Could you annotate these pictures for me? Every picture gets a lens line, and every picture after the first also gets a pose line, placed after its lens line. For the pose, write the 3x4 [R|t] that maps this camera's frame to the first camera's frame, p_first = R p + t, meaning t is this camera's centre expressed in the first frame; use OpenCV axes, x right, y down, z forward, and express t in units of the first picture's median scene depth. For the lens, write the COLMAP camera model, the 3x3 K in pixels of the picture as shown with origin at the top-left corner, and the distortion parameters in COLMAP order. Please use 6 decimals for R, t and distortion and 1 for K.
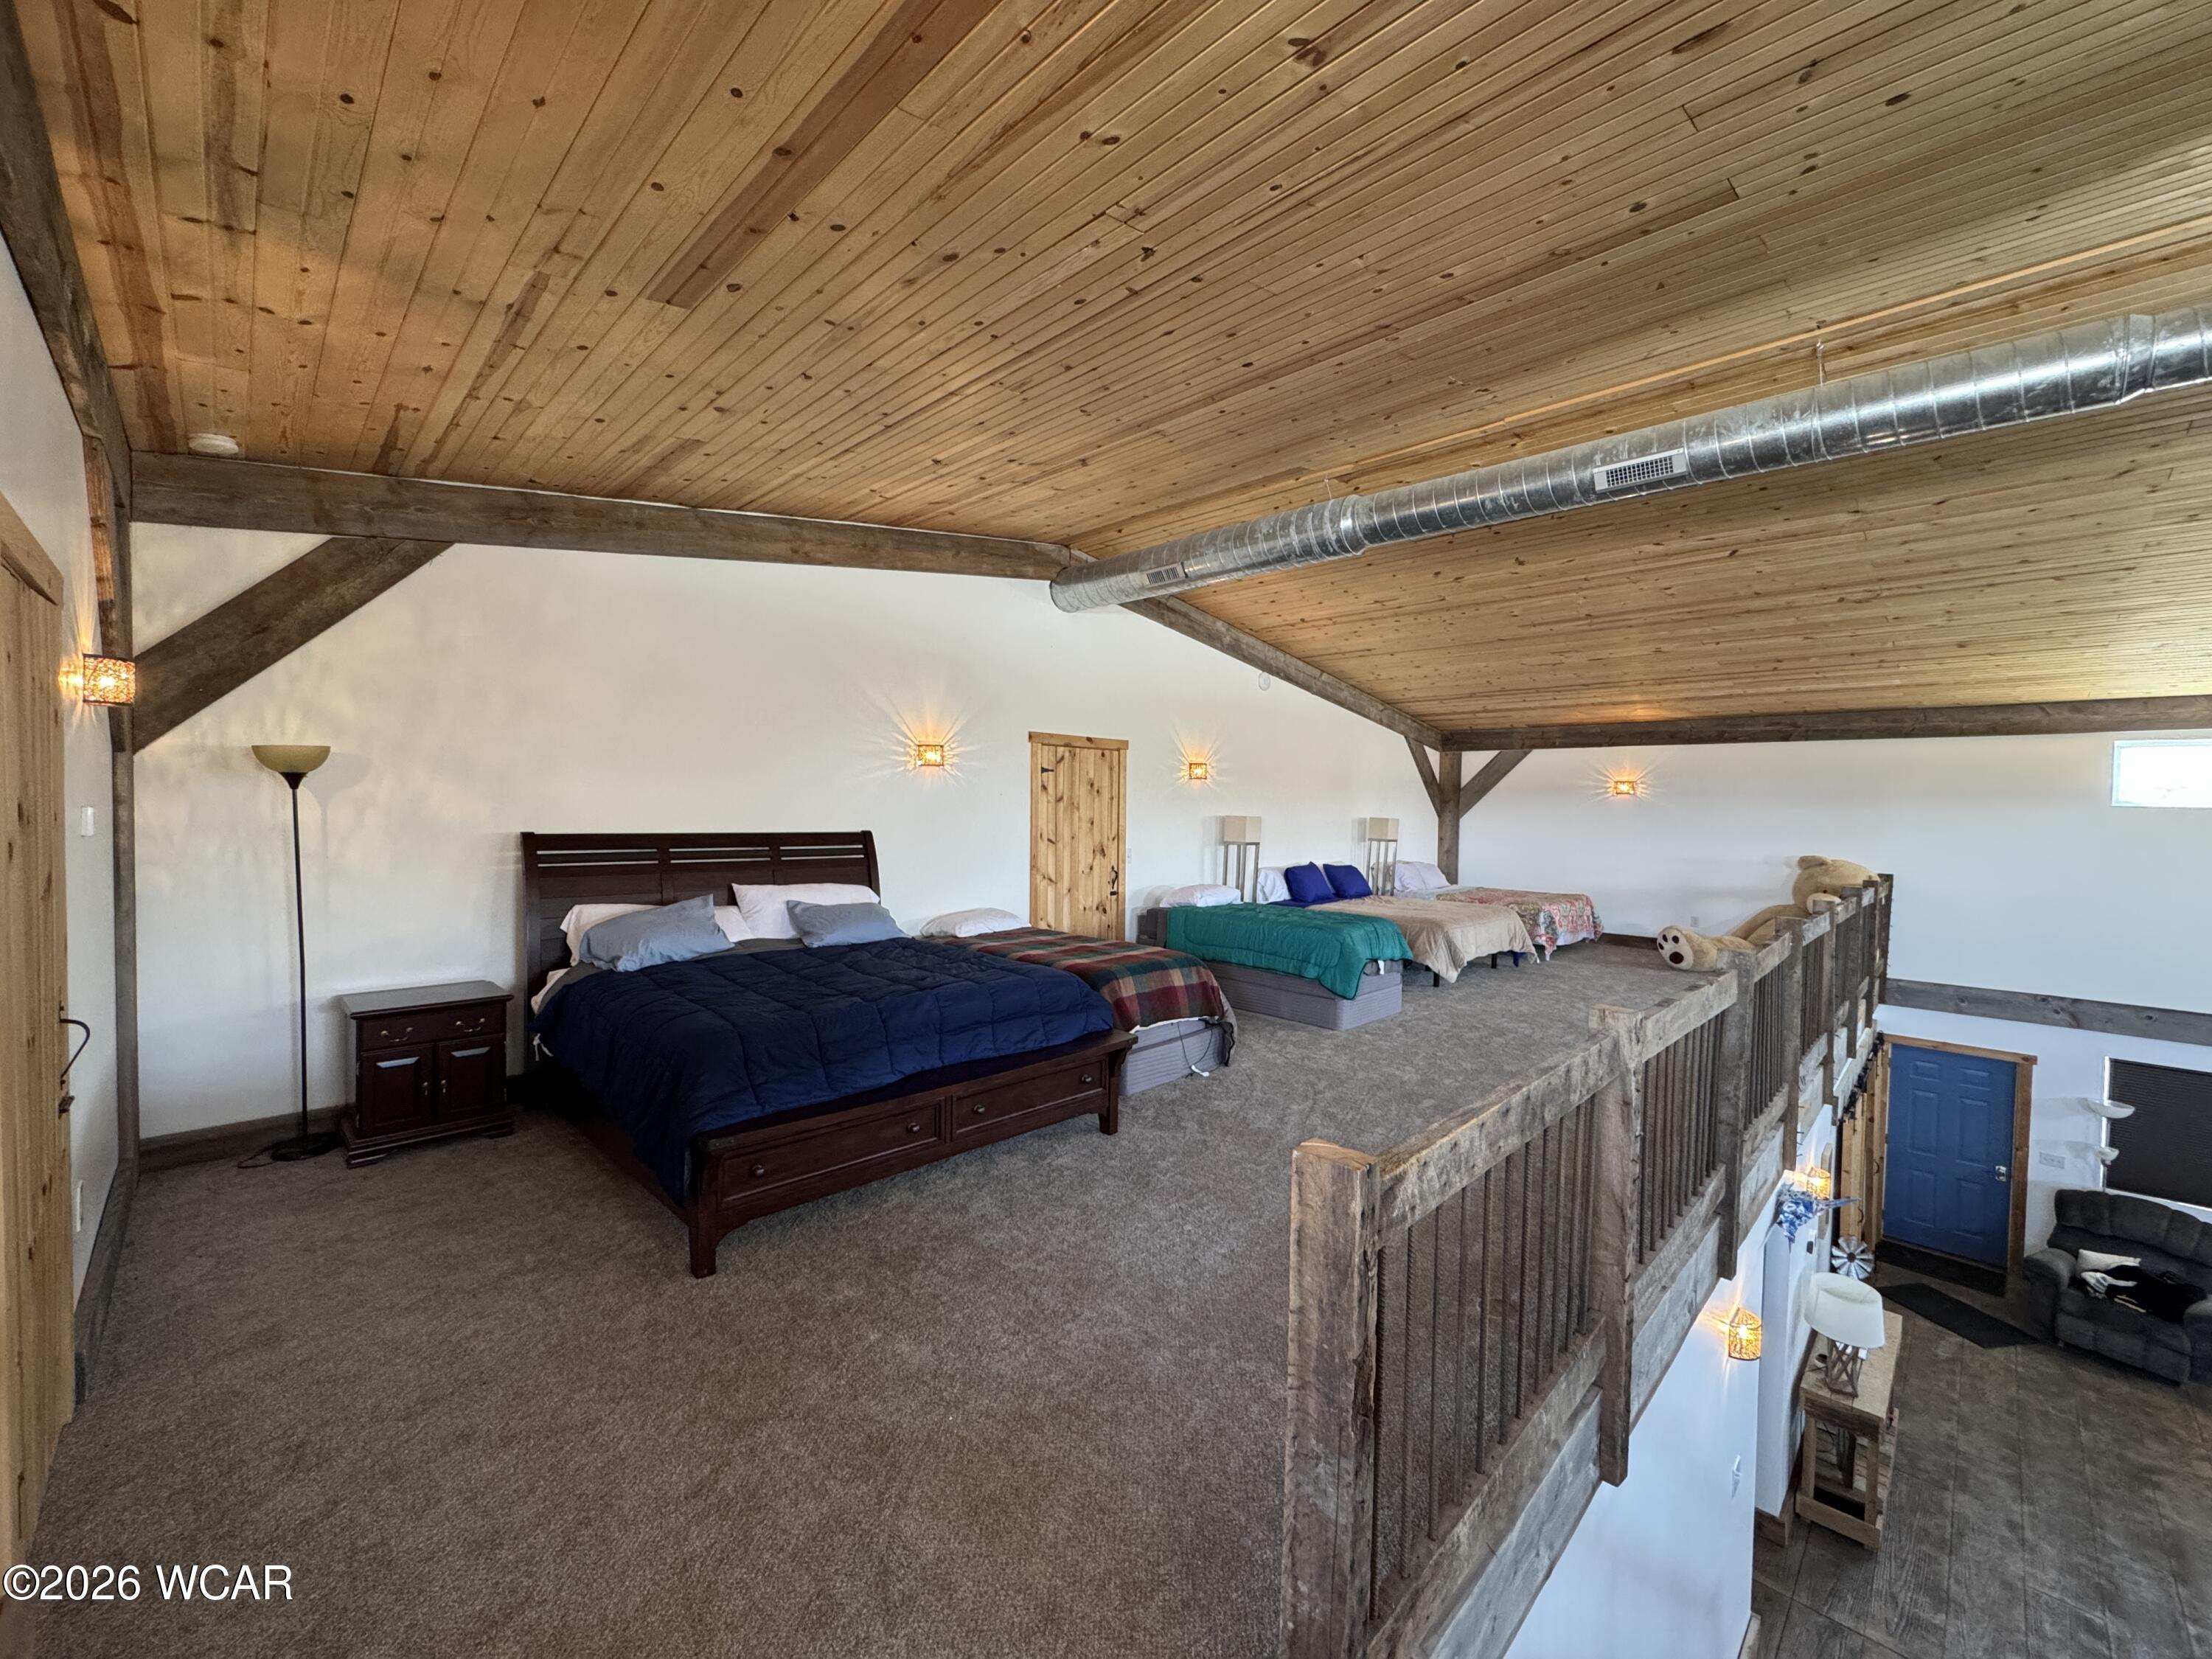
lens RADIAL K [[881.3, 0, 1104.5], [0, 881.3, 827.7], [0, 0, 1]] dist [-0.003218, 0.000411]
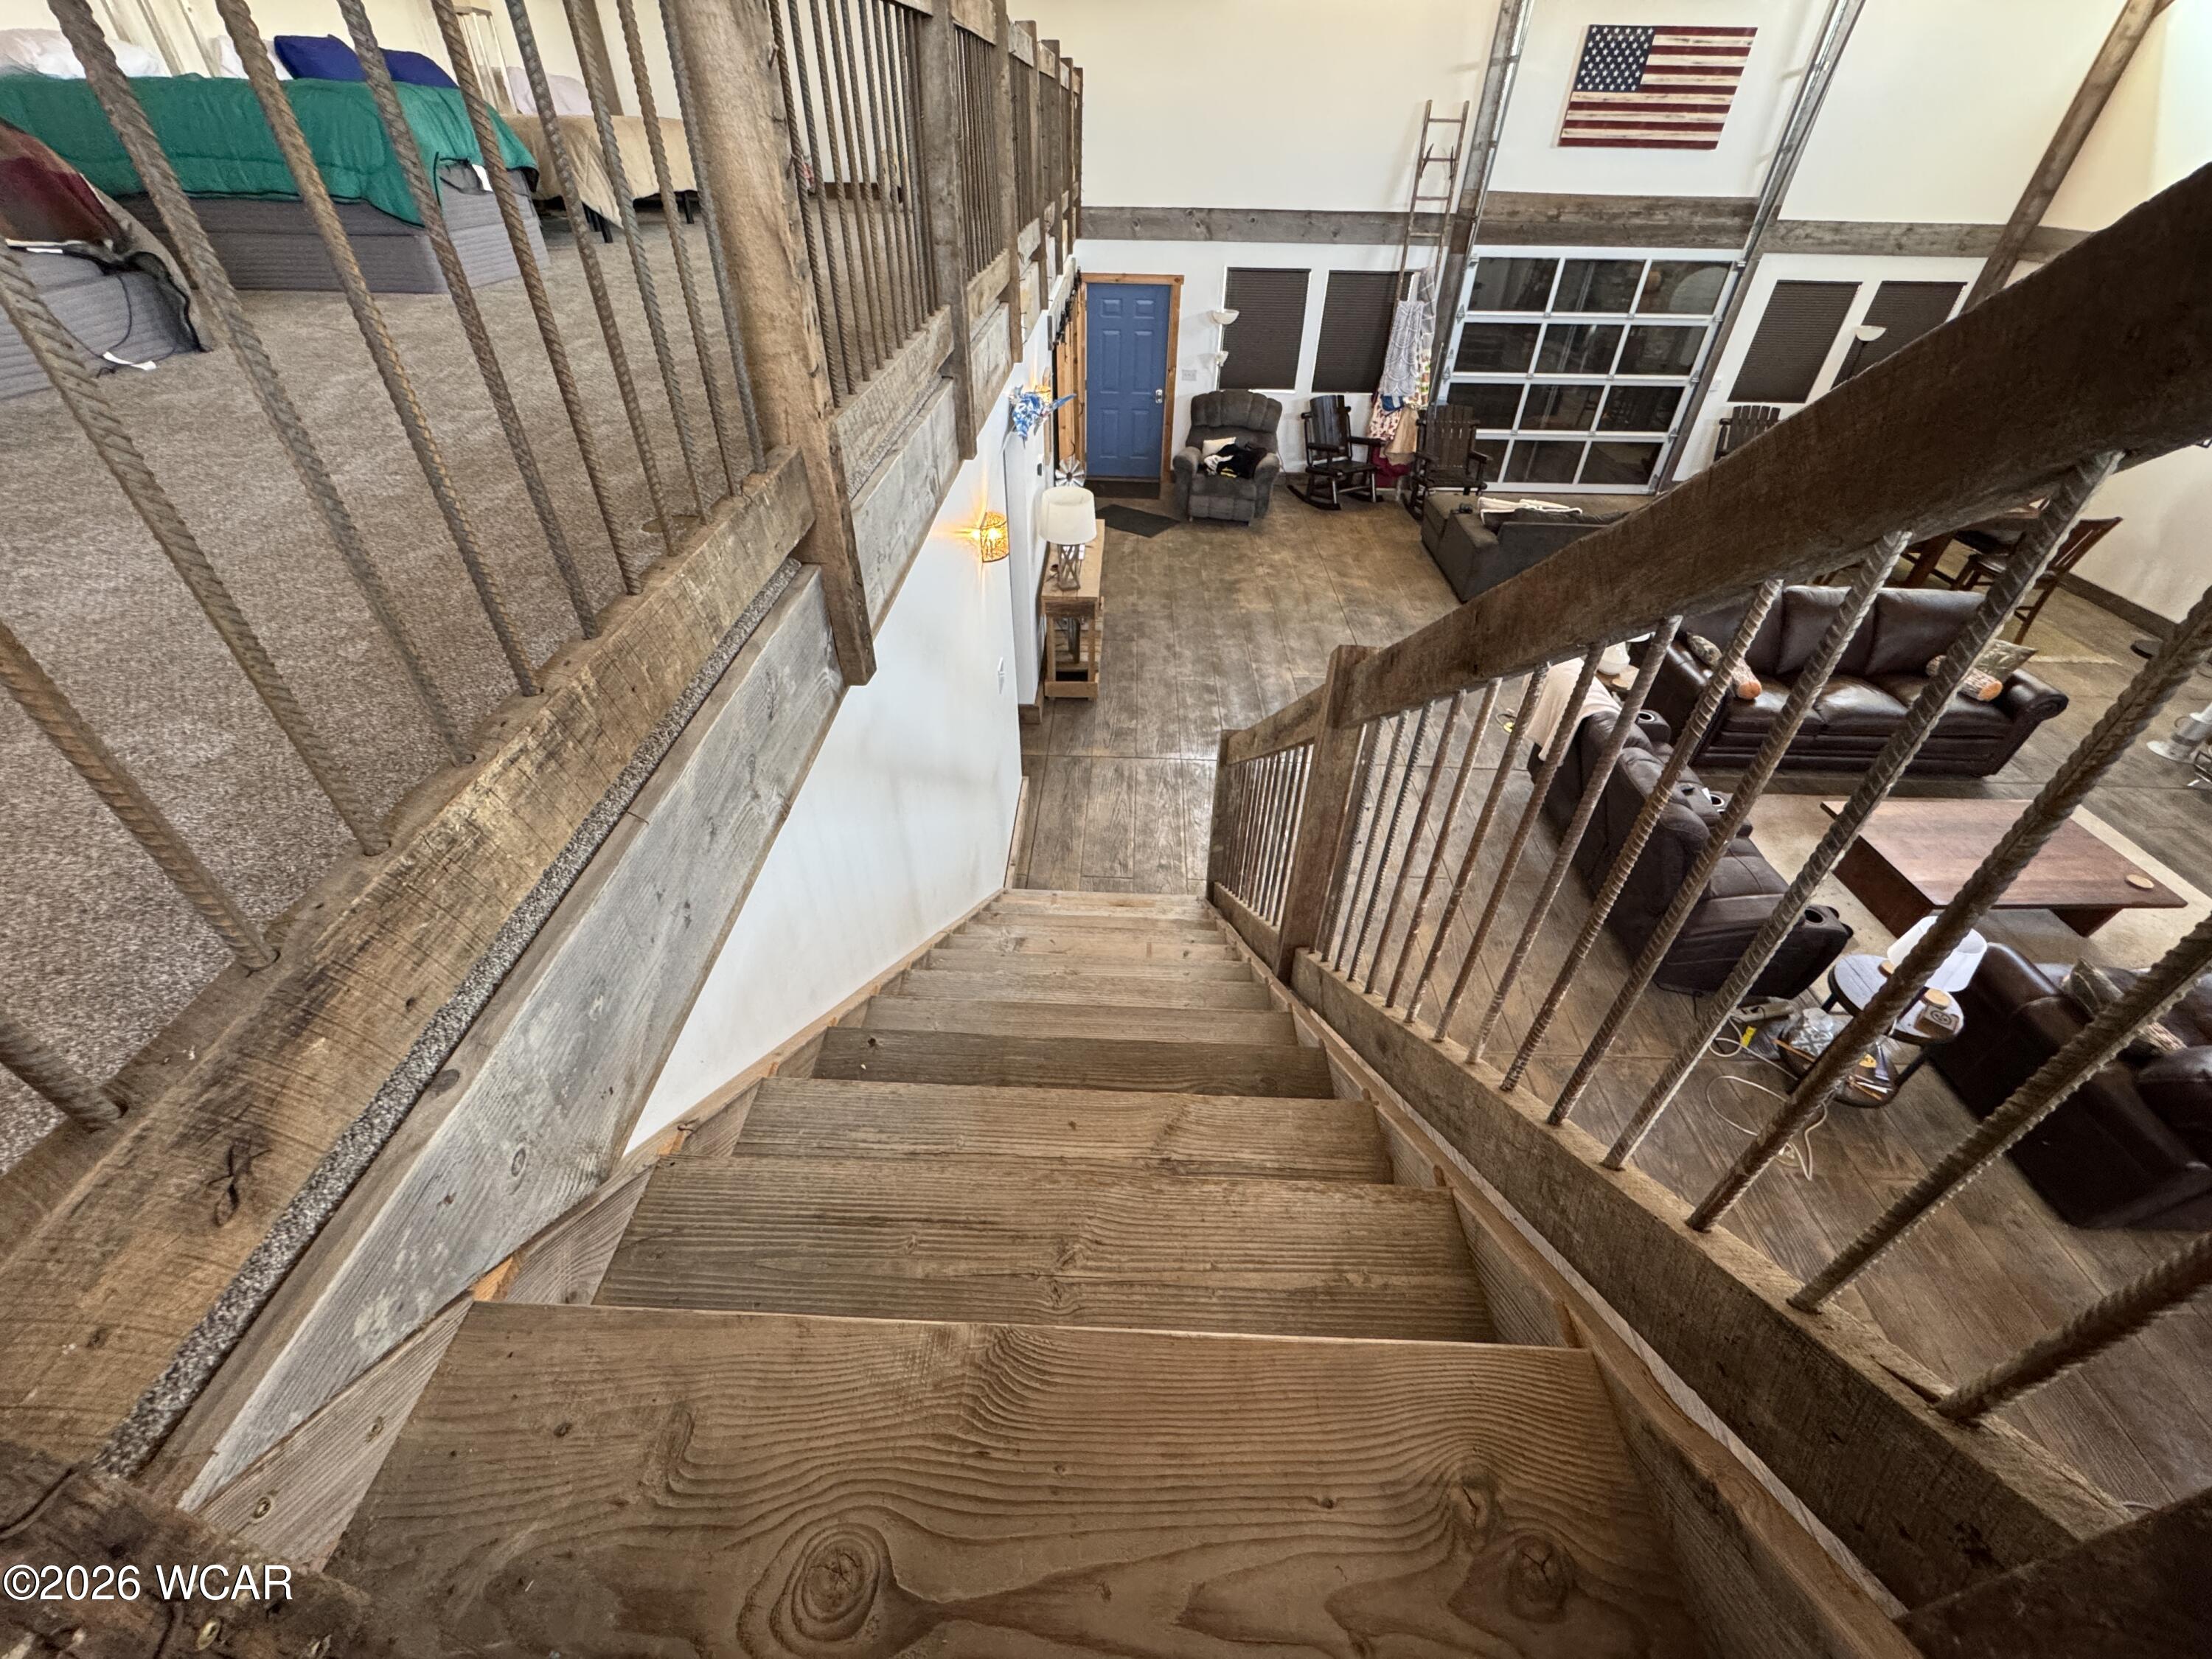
lens RADIAL K [[881.3, 0, 1104.5], [0, 881.3, 827.7], [0, 0, 1]] dist [-0.003218, 0.000411]
pose [[0.725484, -0.437670, 0.531147, 0.103833], [0.017688, 0.783351, 0.621328, 0.142234], [-0.688011, -0.441369, 0.576050, 0.139456]]
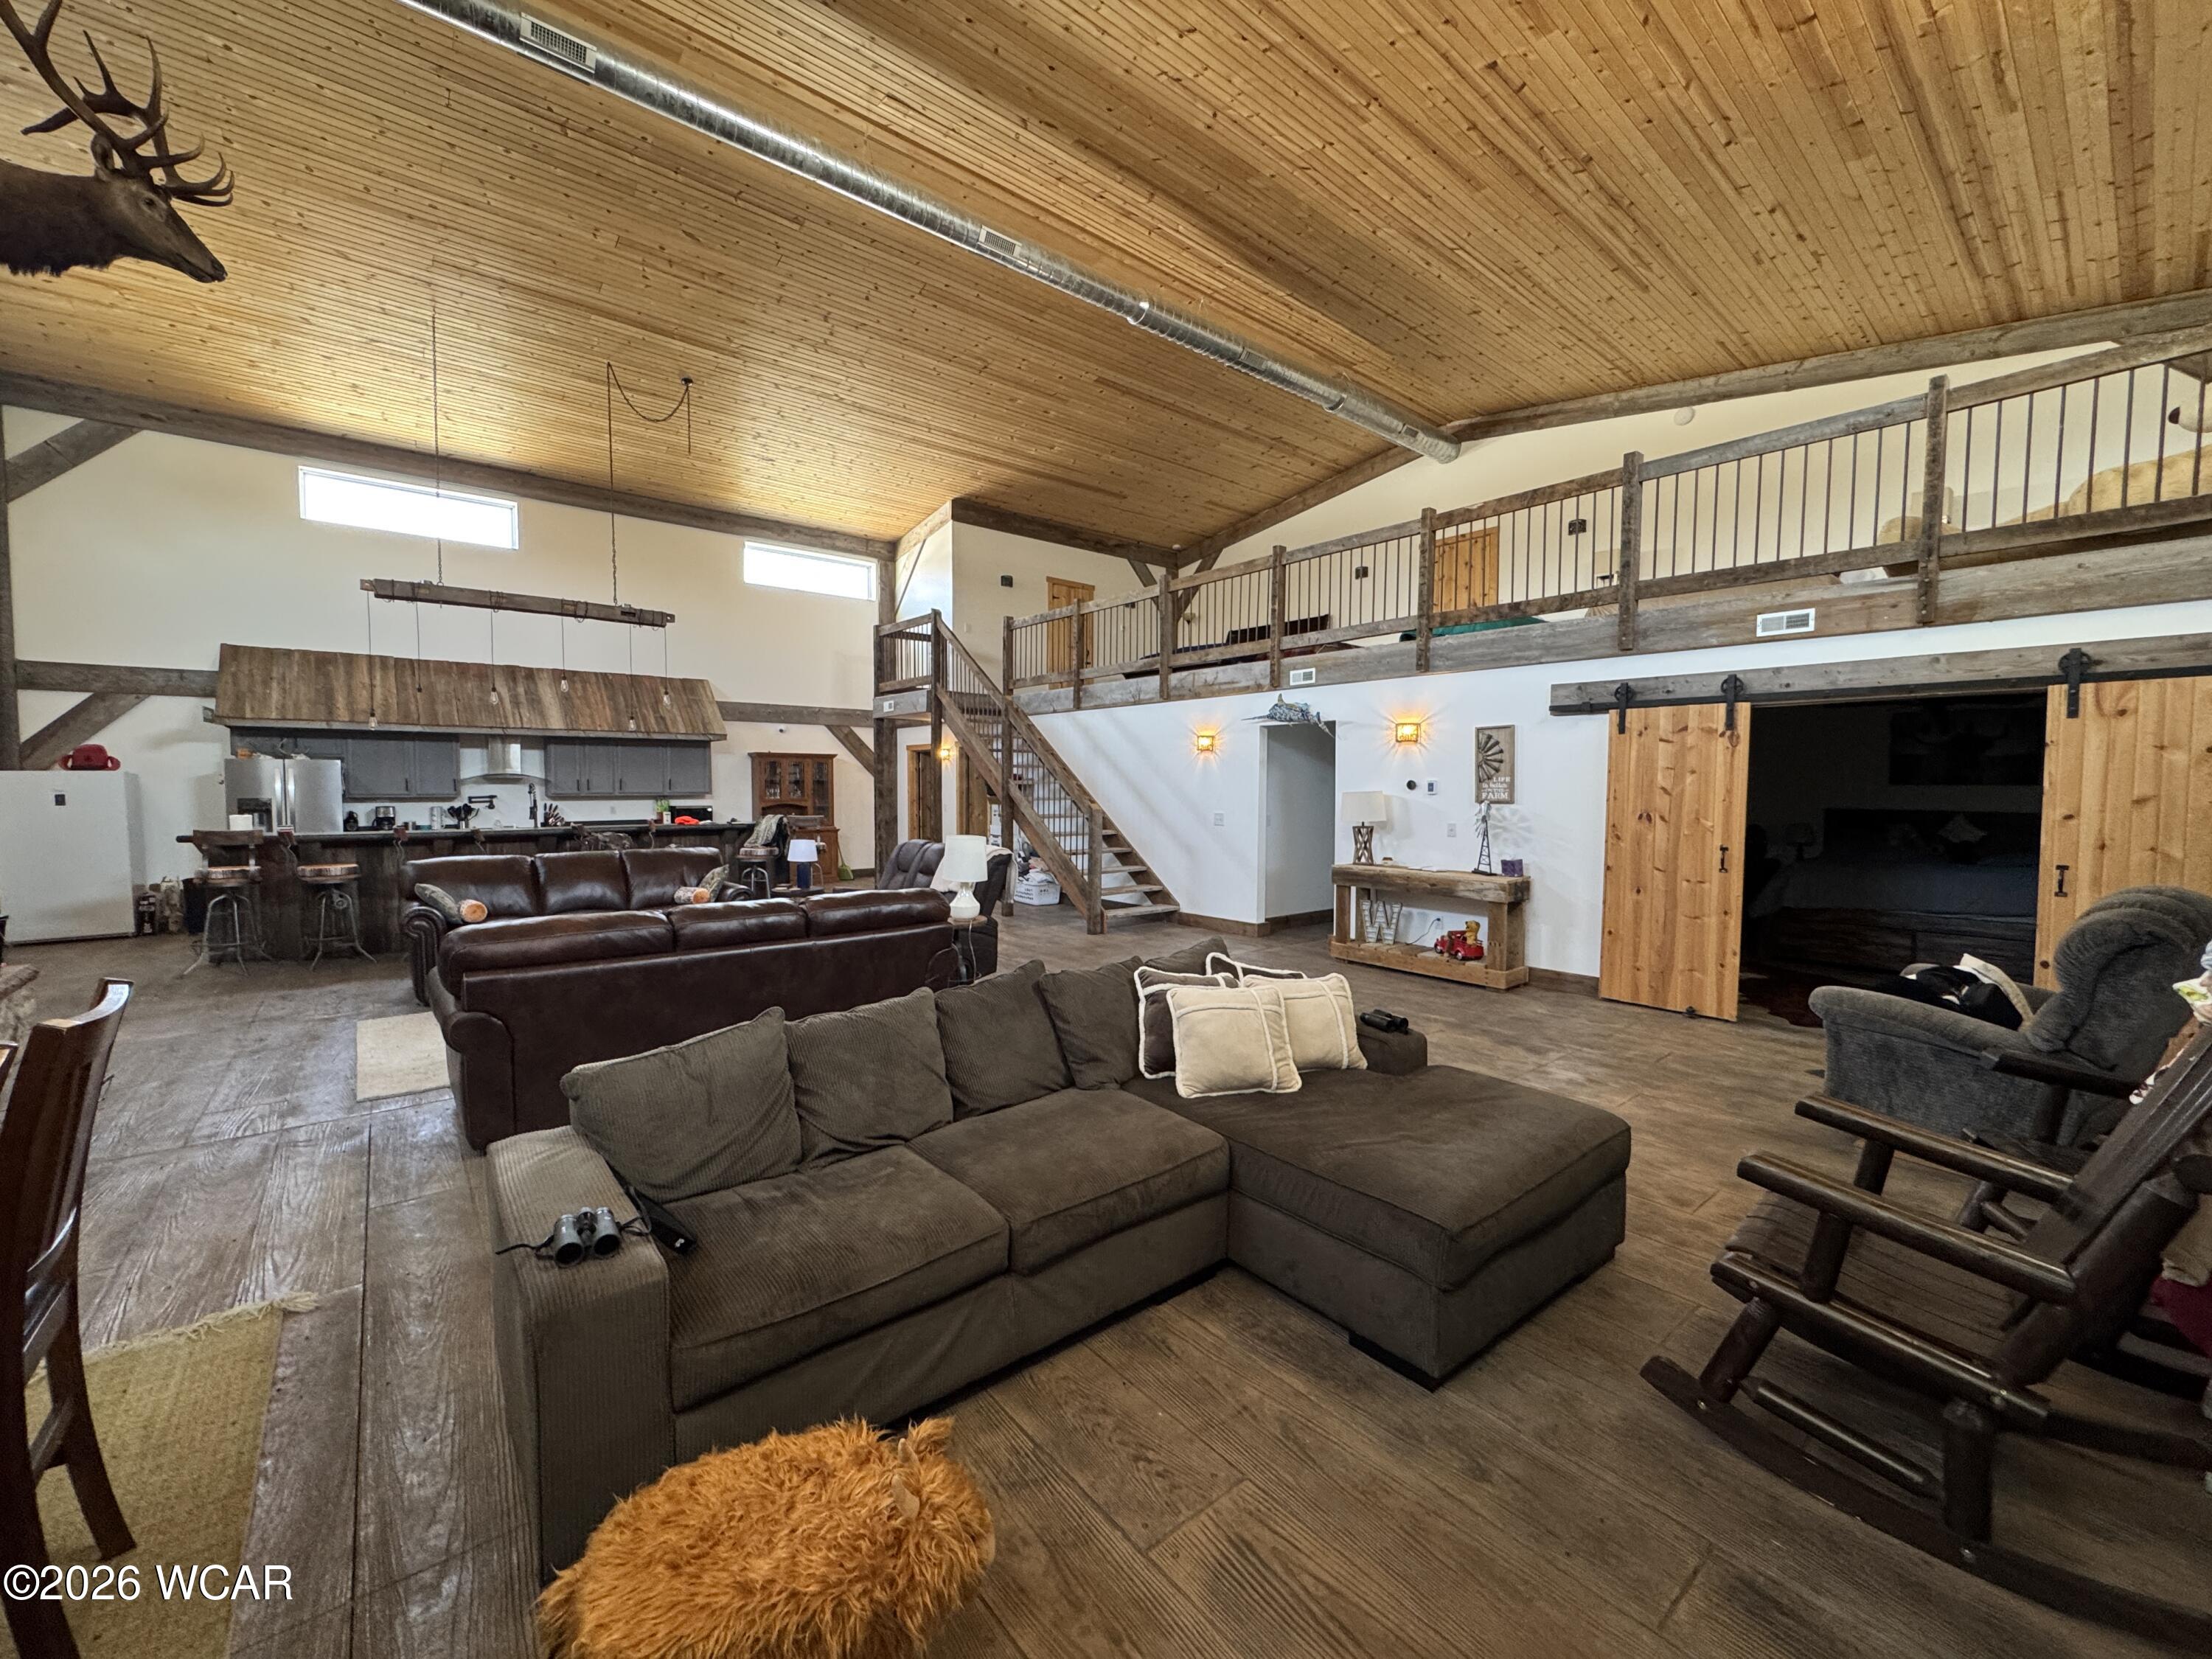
lens RADIAL K [[881.3, 0, 1104.5], [0, 881.3, 827.7], [0, 0, 1]] dist [-0.003218, 0.000411]
pose [[-0.089925, 0.031283, -0.995457, 1.867522], [-0.029449, 0.998986, 0.034055, 0.446114], [0.995513, 0.032378, -0.088912, 0.586607]]
